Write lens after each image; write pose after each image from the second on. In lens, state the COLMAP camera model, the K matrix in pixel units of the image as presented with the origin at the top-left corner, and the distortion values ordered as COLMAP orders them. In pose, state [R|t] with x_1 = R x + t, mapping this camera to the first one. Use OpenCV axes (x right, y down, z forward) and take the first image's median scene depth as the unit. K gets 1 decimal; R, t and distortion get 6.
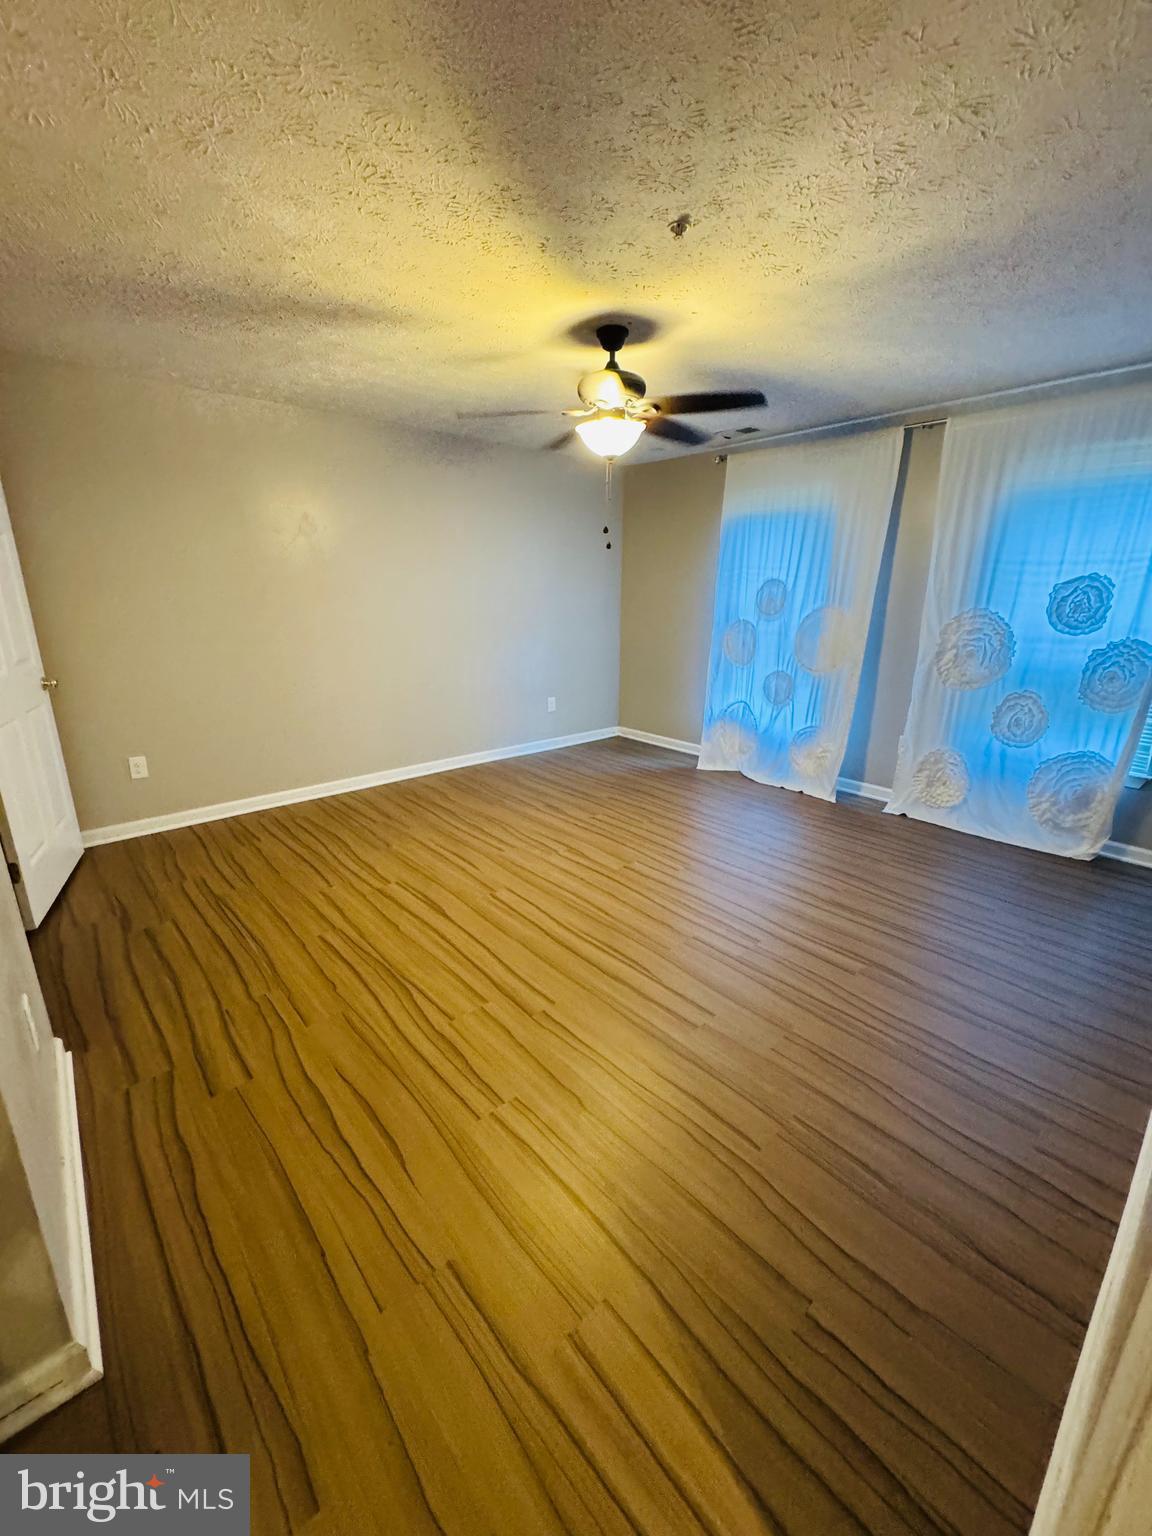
lens RADIAL K [[606.0, 0, 575.3], [0, 606.0, 765.7], [0, 0, 1]] dist [-0.008602, -0.000558]
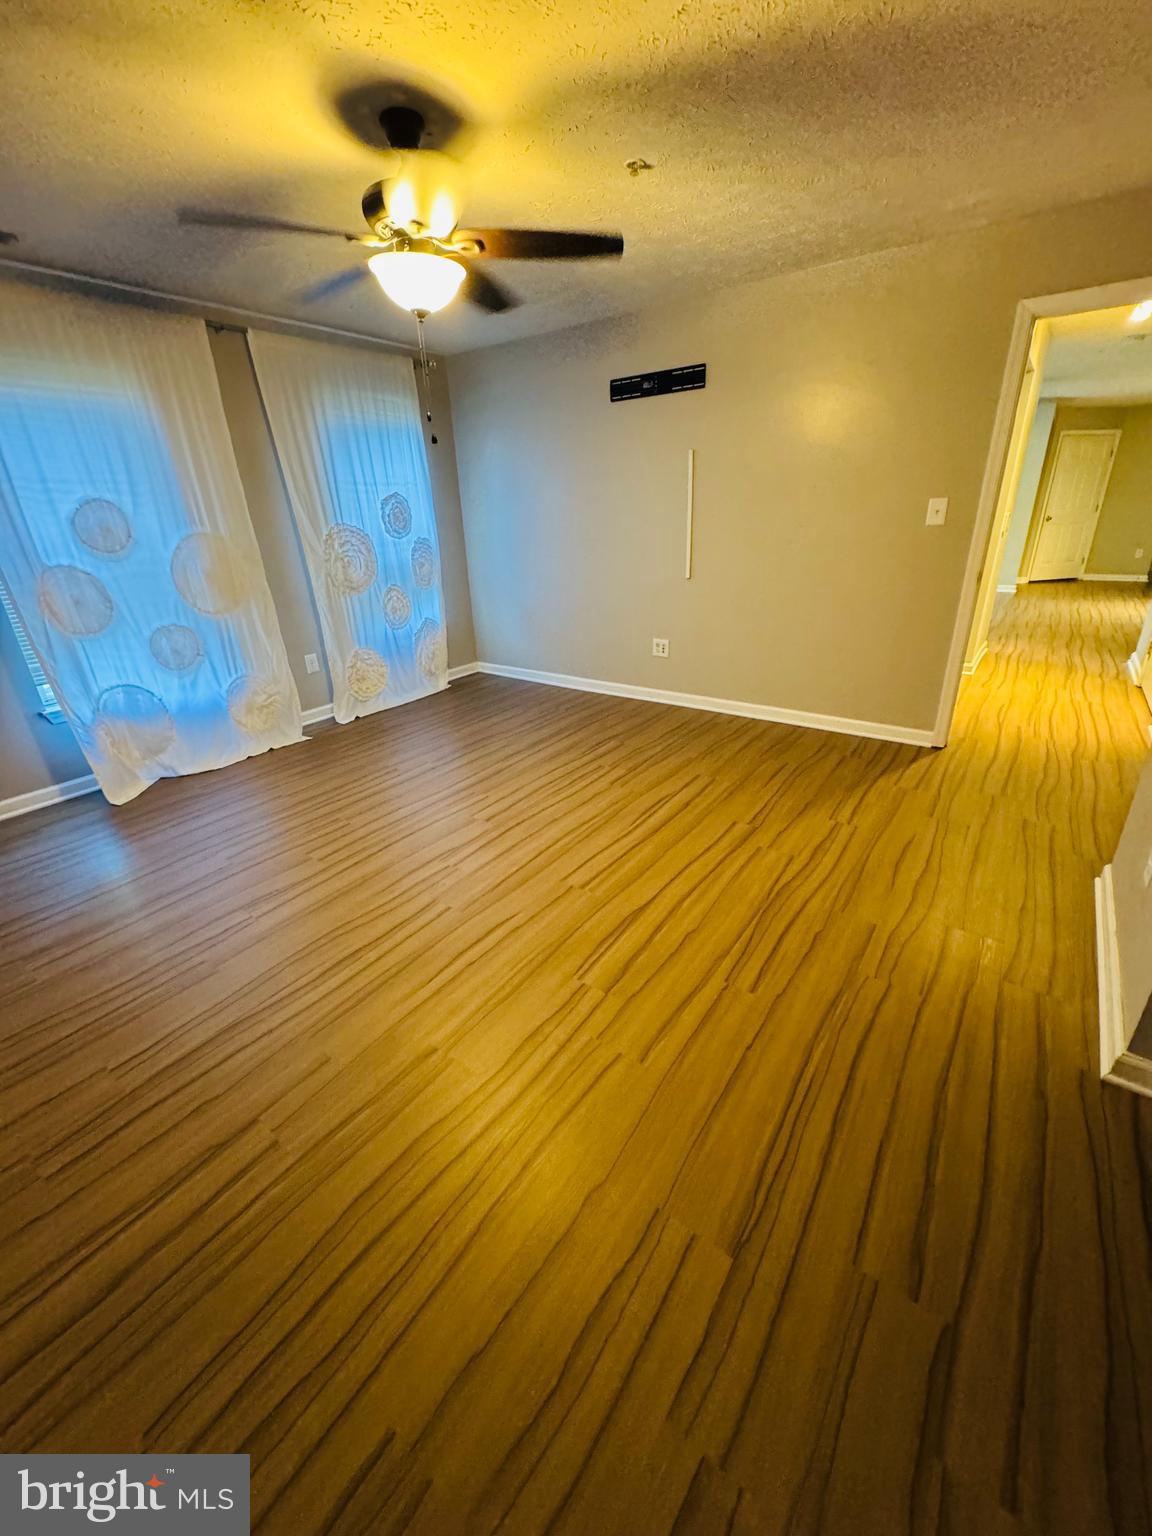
lens RADIAL K [[606.0, 0, 579.5], [0, 606.0, 767.0], [0, 0, 1]] dist [-0.008602, -0.000558]
pose [[-0.206201, -0.385958, 0.899176, -0.735107], [0.305692, 0.847522, 0.433888, -0.252934], [-0.929534, 0.364339, -0.056776, 0.903005]]
